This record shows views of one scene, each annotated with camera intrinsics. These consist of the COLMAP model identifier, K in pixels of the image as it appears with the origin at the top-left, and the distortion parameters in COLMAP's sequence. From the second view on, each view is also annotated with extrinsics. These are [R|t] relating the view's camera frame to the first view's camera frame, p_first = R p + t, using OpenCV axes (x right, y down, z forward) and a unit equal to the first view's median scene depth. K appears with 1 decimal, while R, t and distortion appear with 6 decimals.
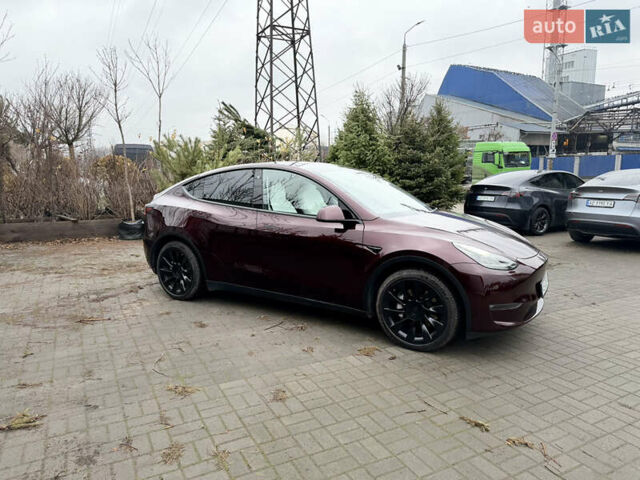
lens RADIAL K [[449.7, 0, 320.2], [0, 449.7, 242.8], [0, 0, 1]] dist [0.055515, -0.070819]
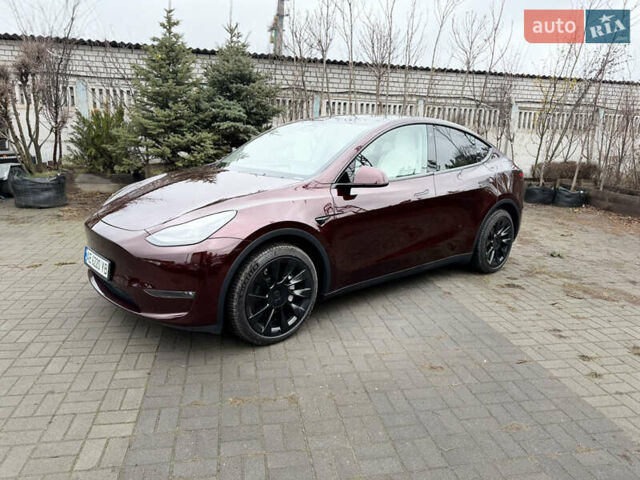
lens RADIAL K [[452.1, 0, 318.5], [0, 452.1, 240.9], [0, 0, 1]] dist [0.033568, -0.040172]
pose [[-0.302750, 0.212074, -0.929175, 0.606313], [-0.186111, 0.943005, 0.275870, -0.125006], [0.934722, 0.256449, -0.246026, 0.854022]]
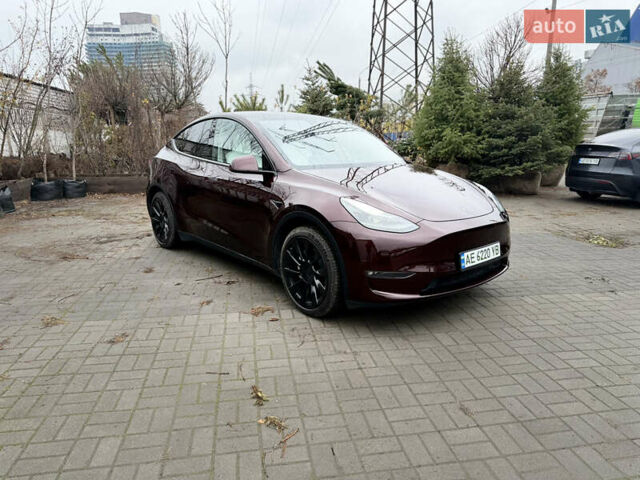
lens RADIAL K [[450.1, 0, 318.0], [0, 450.1, 242.5], [0, 0, 1]] dist [0.051344, -0.063446]
pose [[0.946369, 0.068826, -0.315670, 0.264182], [-0.045866, 0.995771, 0.079606, 0.009529], [0.319814, -0.060858, 0.945524, 0.081687]]
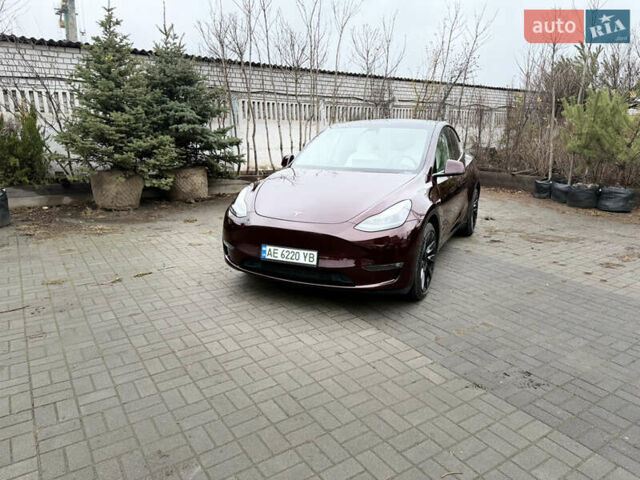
lens RADIAL K [[451.3, 0, 320.1], [0, 451.3, 241.4], [0, 0, 1]] dist [0.047026, -0.060005]
pose [[0.098941, 0.240988, -0.965472, 0.758519], [-0.166405, 0.960577, 0.222713, -0.081153], [0.981081, 0.138624, 0.135142, 0.523989]]
